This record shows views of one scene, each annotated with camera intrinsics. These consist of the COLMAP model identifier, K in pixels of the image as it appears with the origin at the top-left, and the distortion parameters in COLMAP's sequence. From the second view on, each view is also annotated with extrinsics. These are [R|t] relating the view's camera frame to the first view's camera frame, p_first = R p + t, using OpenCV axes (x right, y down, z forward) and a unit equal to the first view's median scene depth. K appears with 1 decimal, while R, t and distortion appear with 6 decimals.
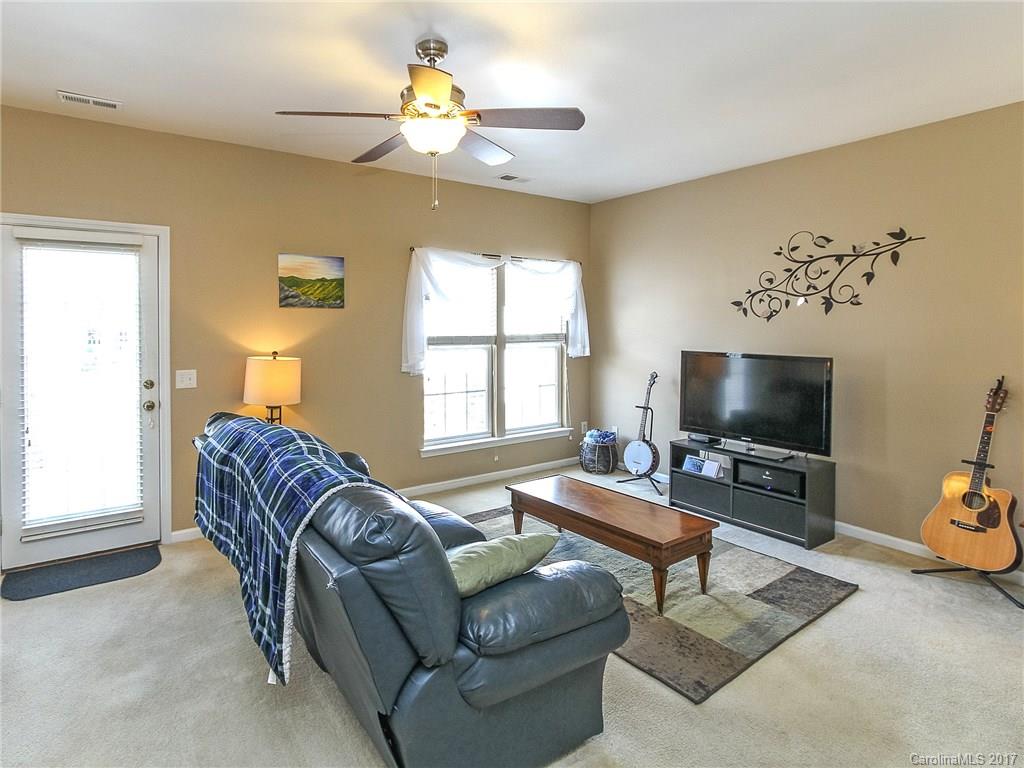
lens RADIAL K [[553.3, 0, 456.8], [0, 553.3, 324.4], [0, 0, 1]] dist [-0.003493, 0.002223]
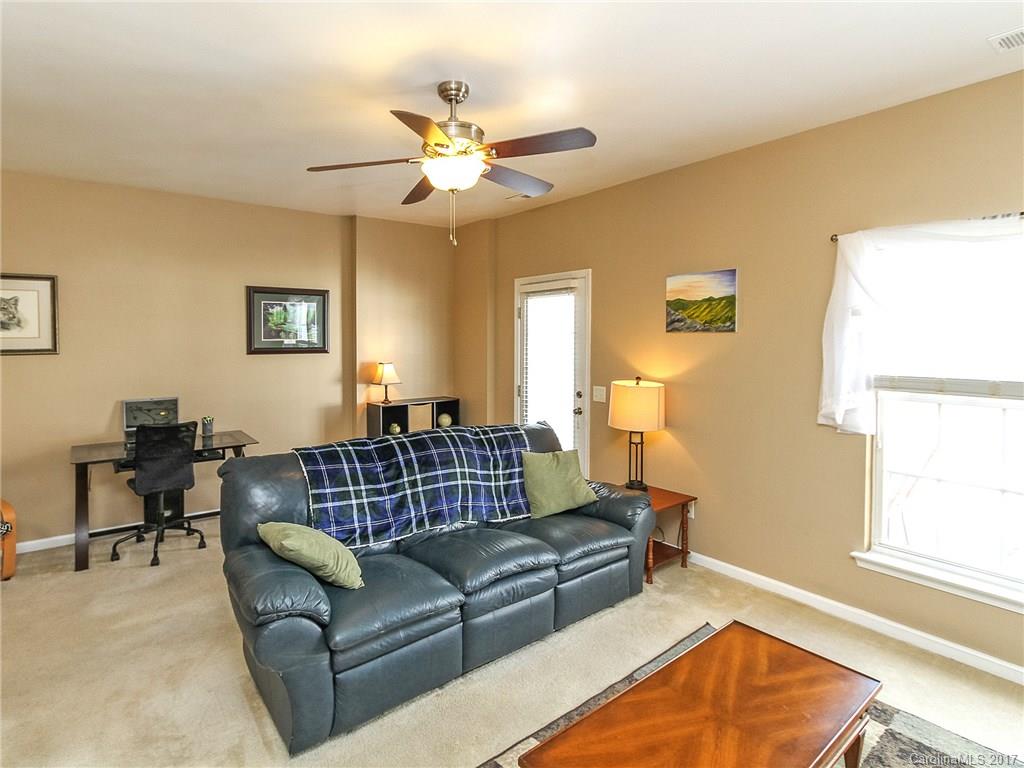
lens RADIAL K [[540.3, 0, 473.9], [0, 540.3, 352.6], [0, 0, 1]] dist [-0.003549, 0.001142]
pose [[0.050656, 0.028074, -0.998322, 0.571829], [-0.002396, 0.999605, 0.027988, -0.019988], [0.998713, 0.000974, 0.050703, 0.581178]]
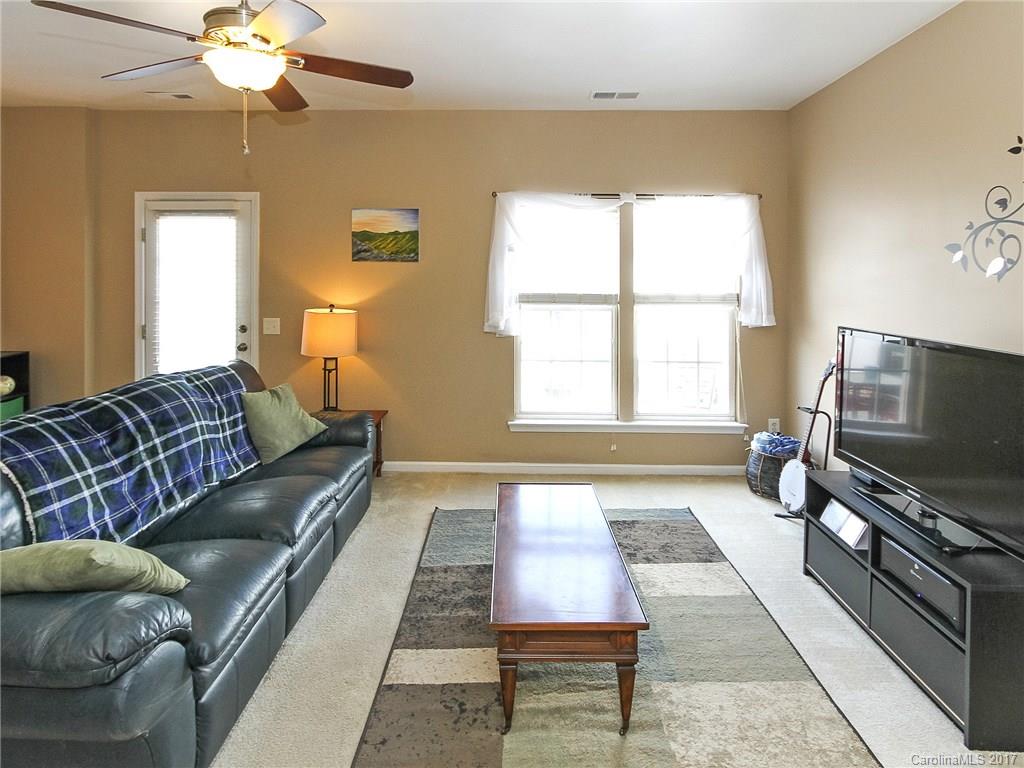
lens RADIAL K [[555.3, 0, 513.9], [0, 555.3, 272.9], [0, 0, 1]] dist [-0.001696, 0.000672]
pose [[0.825196, 0.003973, -0.564832, 0.480291], [-0.007382, 0.999966, -0.003751, -0.007427], [0.564798, 0.007265, 0.825197, 0.300812]]
